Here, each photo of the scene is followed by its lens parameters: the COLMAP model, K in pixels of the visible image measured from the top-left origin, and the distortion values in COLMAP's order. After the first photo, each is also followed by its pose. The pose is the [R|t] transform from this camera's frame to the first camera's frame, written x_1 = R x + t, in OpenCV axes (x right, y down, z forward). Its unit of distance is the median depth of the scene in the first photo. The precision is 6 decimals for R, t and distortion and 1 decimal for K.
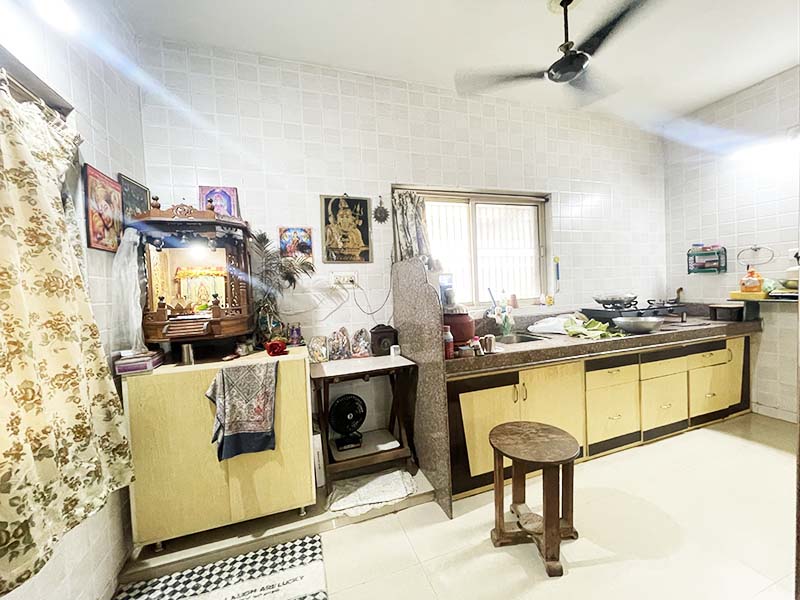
lens RADIAL K [[322.0, 0, 397.2], [0, 322.0, 300.4], [0, 0, 1]] dist [-0.002922, 0.000179]
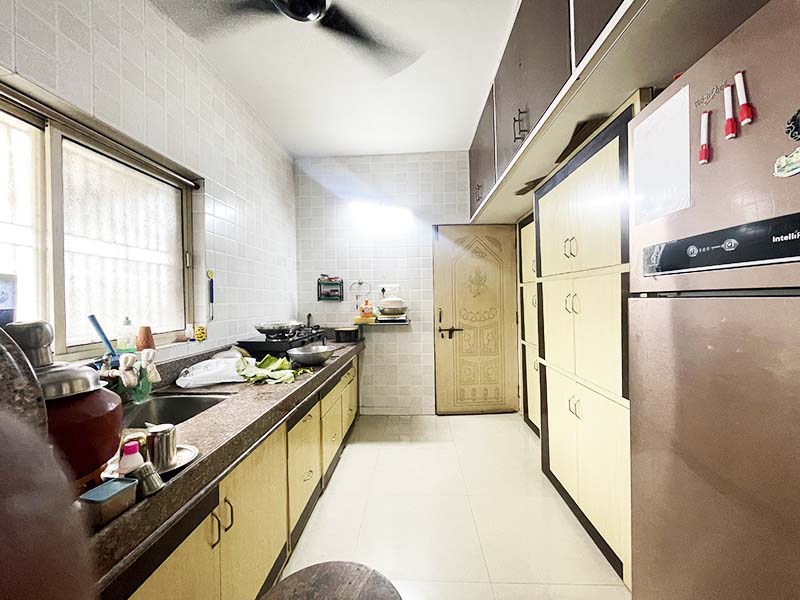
lens RADIAL K [[322.0, 0, 399.5], [0, 322.0, 301.8], [0, 0, 1]] dist [-0.002922, 0.000179]
pose [[0.381549, 0.032101, 0.923791, 0.004785], [0.033974, 0.998235, -0.048720, -0.019083], [-0.923724, 0.049974, 0.379785, 0.364492]]
